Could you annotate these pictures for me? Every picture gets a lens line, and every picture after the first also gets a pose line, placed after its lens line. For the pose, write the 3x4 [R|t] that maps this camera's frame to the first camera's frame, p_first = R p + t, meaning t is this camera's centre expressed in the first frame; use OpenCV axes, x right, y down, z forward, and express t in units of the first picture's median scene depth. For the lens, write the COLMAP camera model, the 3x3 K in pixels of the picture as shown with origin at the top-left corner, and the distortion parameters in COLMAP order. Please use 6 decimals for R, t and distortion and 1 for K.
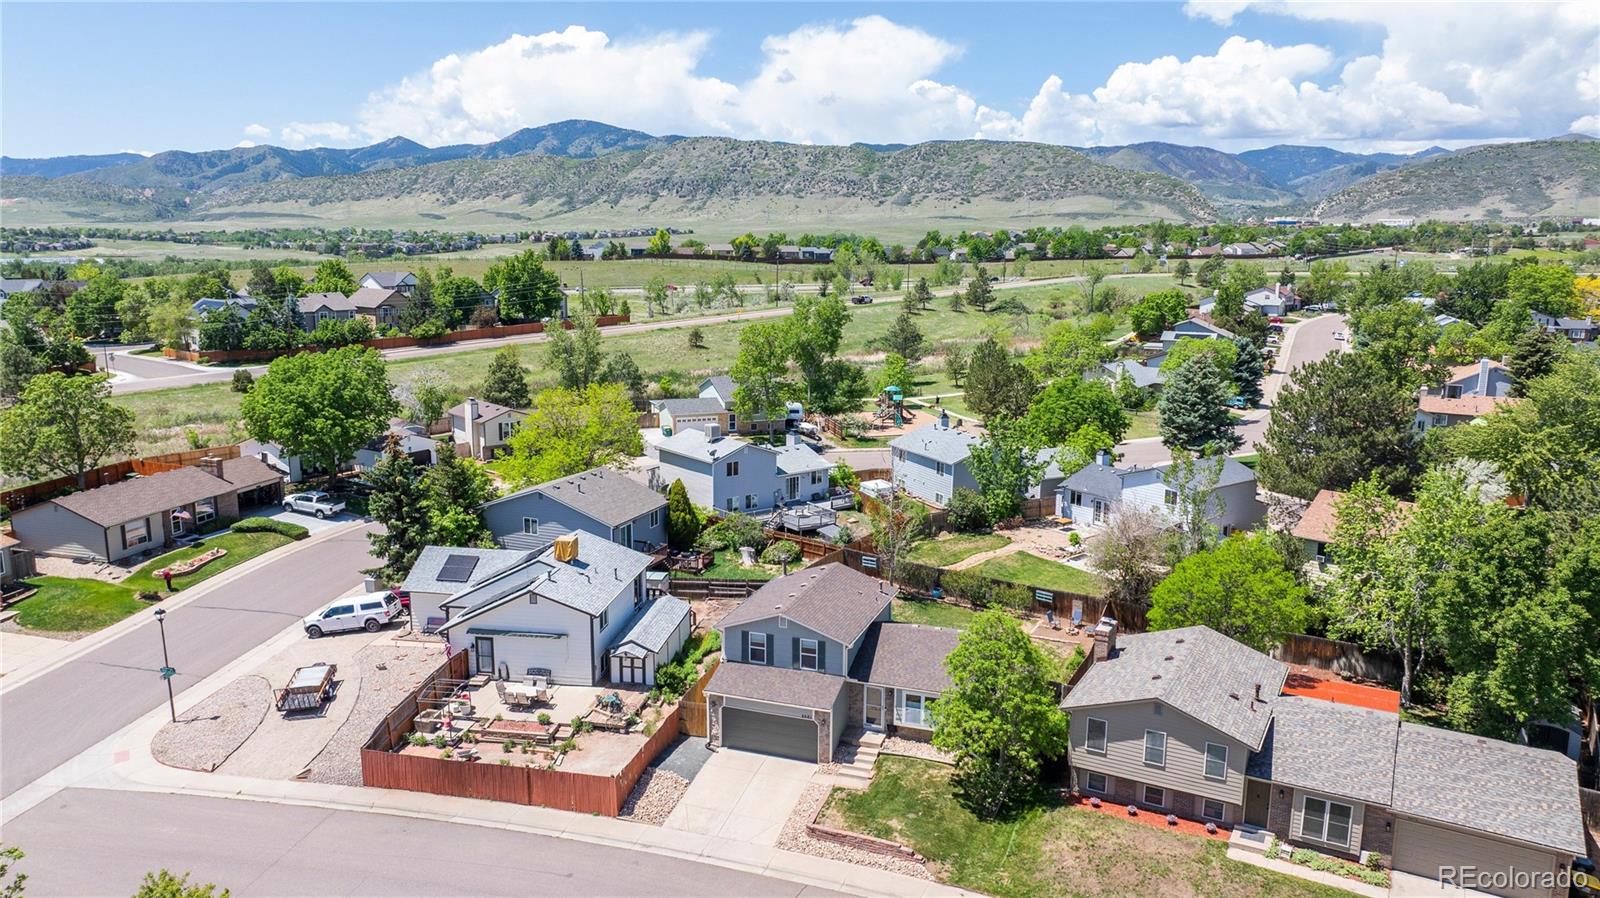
lens RADIAL K [[1120.4, 0, 800.0], [0, 1120.4, 449.0], [0, 0, 1]] dist [-0.023423, 0.005019]
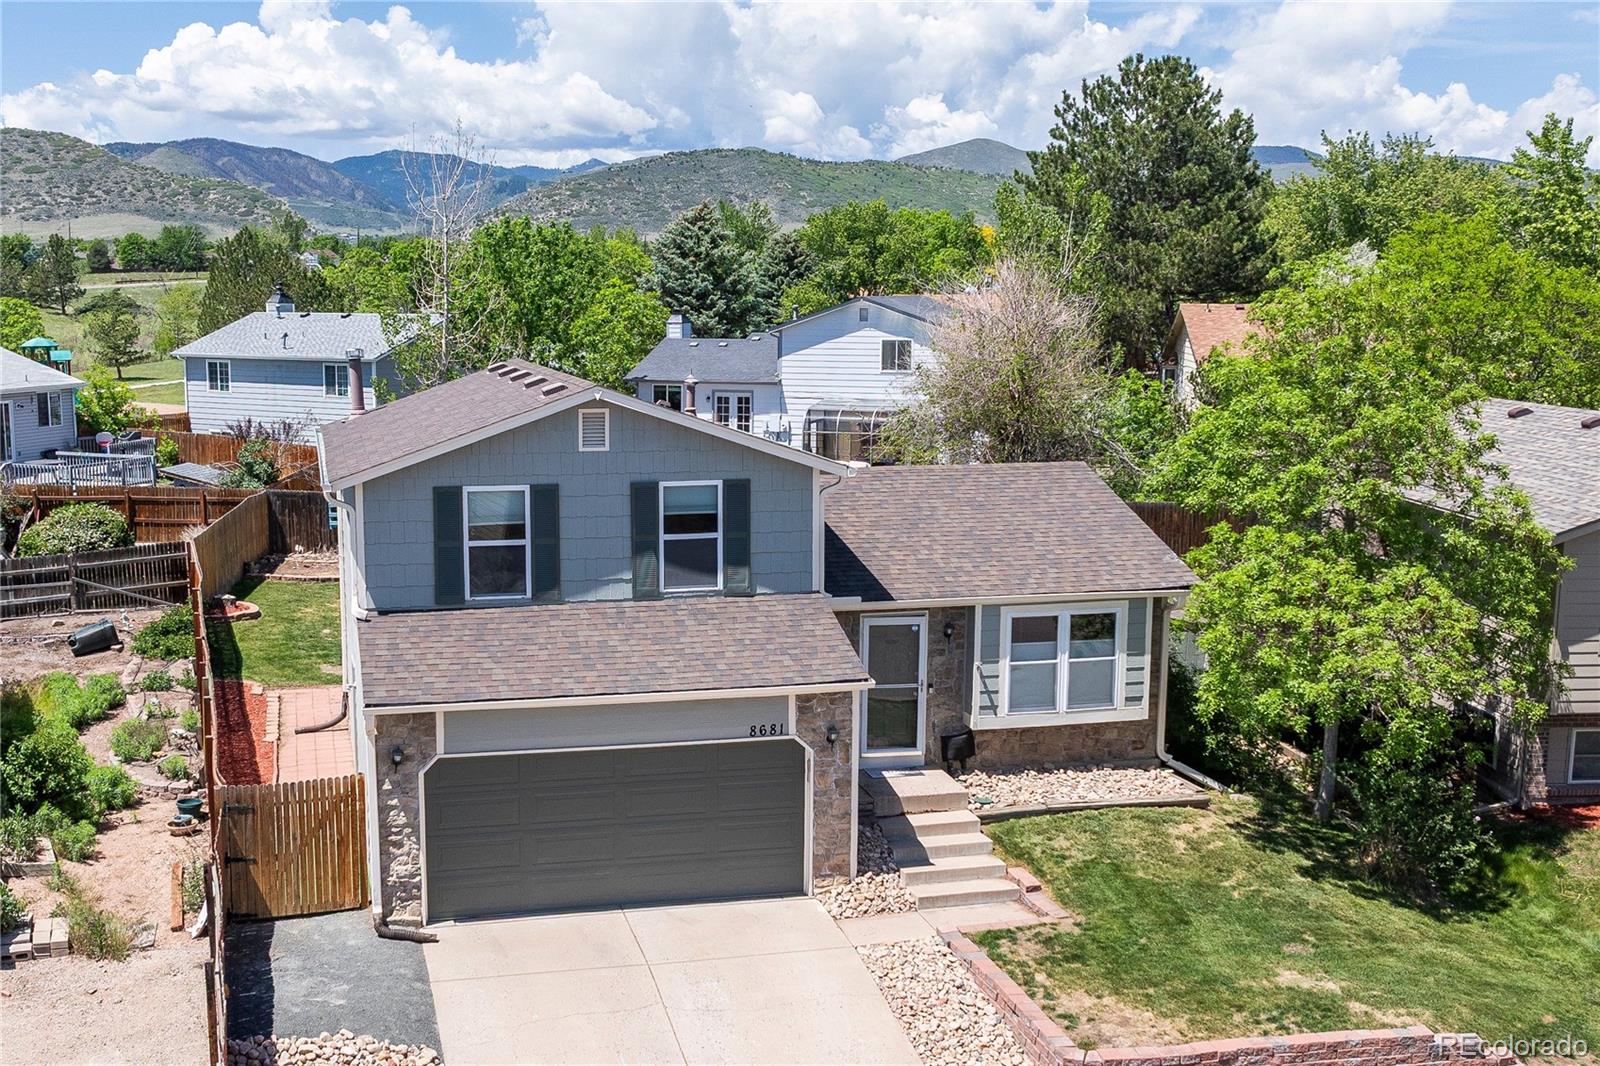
lens RADIAL K [[1763.6, 0, 684.1], [0, 1763.6, 588.6], [0, 0, 1]] dist [-0.016955, 0.008745]
pose [[0.846972, -0.095776, 0.522939, -0.223686], [0.107579, 0.994166, 0.007842, 0.189341], [-0.520639, 0.049616, 0.852334, 0.607243]]
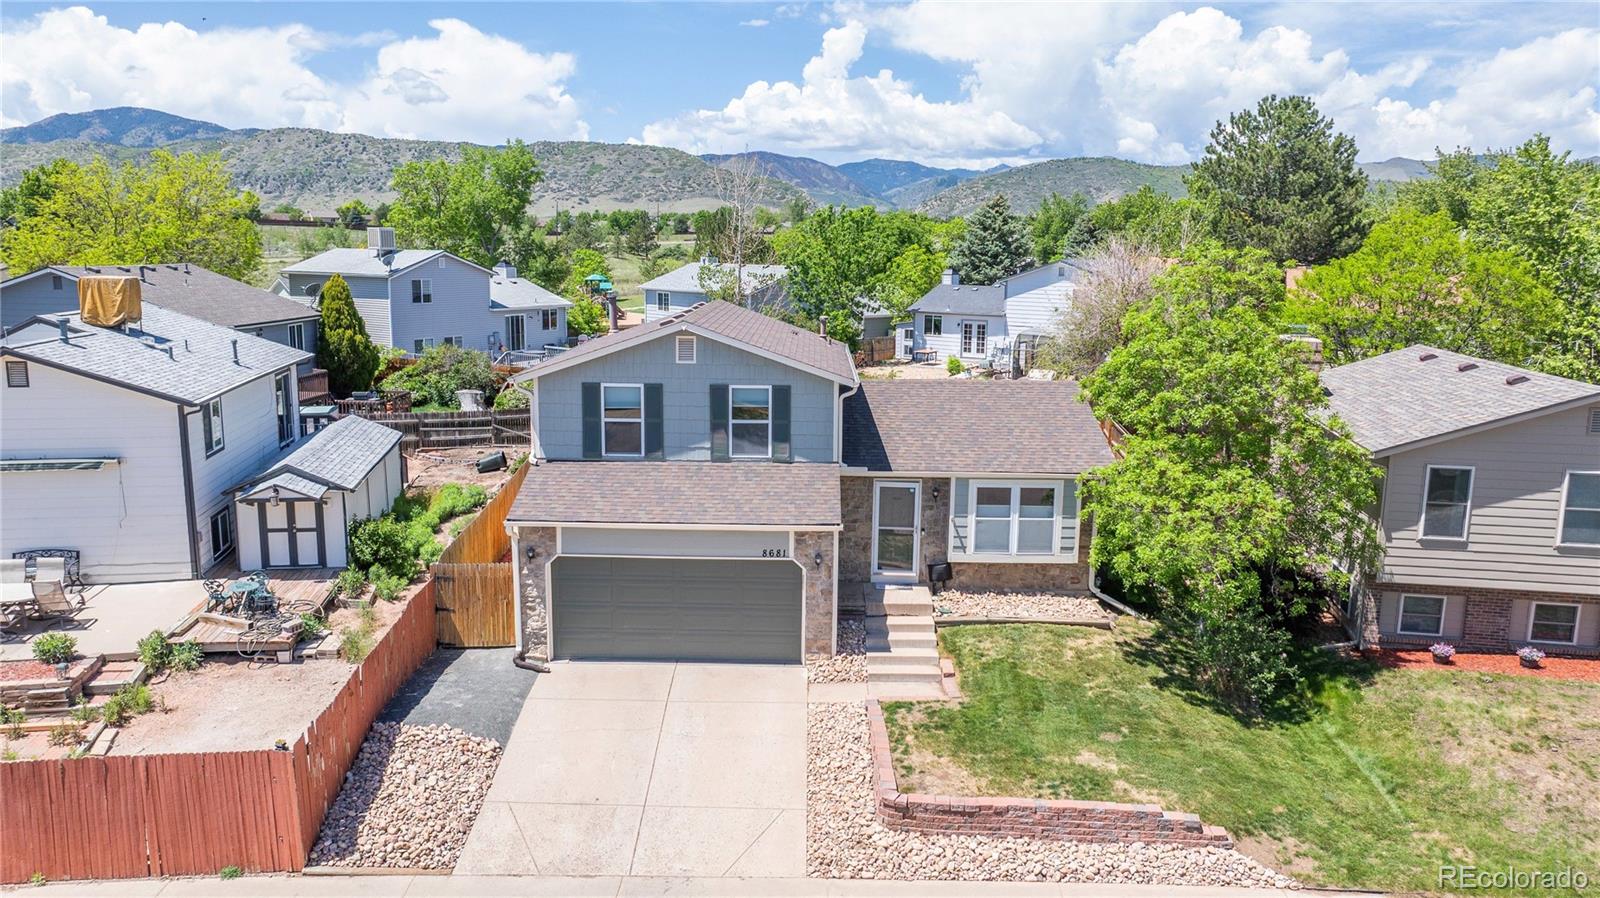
lens RADIAL K [[1120.4, 0, 800.0], [0, 1120.4, 449.0], [0, 0, 1]] dist [-0.023423, 0.005019]
pose [[0.944115, -0.052550, 0.325400, -0.112358], [0.055565, 0.998455, 0.000028, 0.191397], [-0.324898, 0.018054, 0.945577, 0.573609]]
